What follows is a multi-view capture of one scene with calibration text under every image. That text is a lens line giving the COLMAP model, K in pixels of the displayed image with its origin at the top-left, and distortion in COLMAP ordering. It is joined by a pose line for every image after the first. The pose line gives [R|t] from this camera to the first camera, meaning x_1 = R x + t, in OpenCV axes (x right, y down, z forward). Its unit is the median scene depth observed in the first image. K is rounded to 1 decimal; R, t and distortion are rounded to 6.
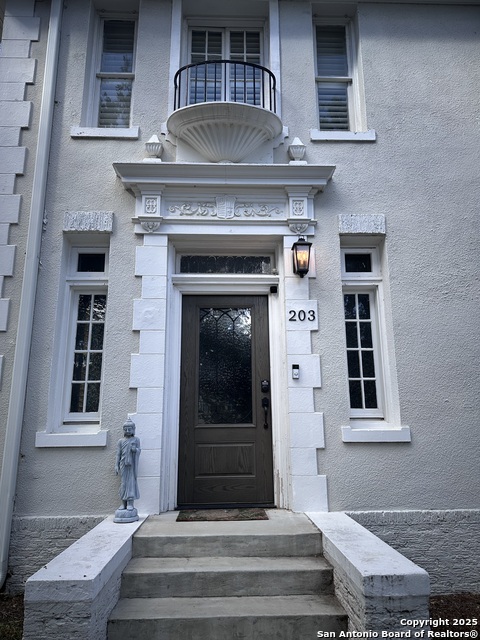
lens RADIAL K [[441.7, 0, 240.0], [0, 441.7, 320.0], [0, 0, 1]] dist [0.052183, -0.001983]
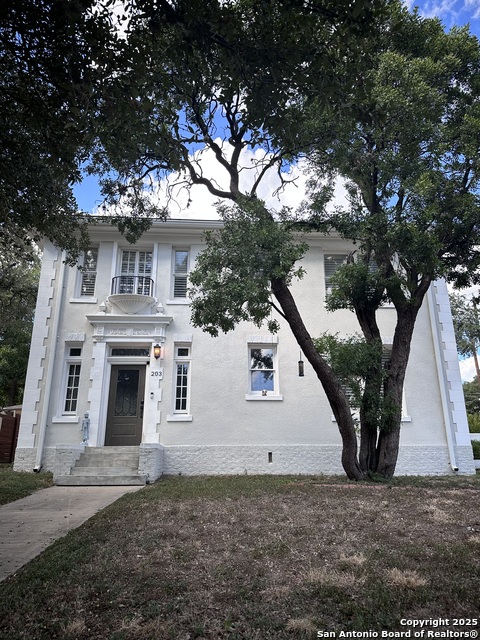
lens RADIAL K [[441.9, 0, 240.0], [0, 441.9, 320.0], [0, 0, 1]] dist [0.086777, -0.000906]
pose [[0.999209, 0.012392, 0.037797, 0.519042], [-0.009640, 0.997348, -0.072133, -0.140305], [-0.038591, 0.071712, 0.996679, -1.637057]]
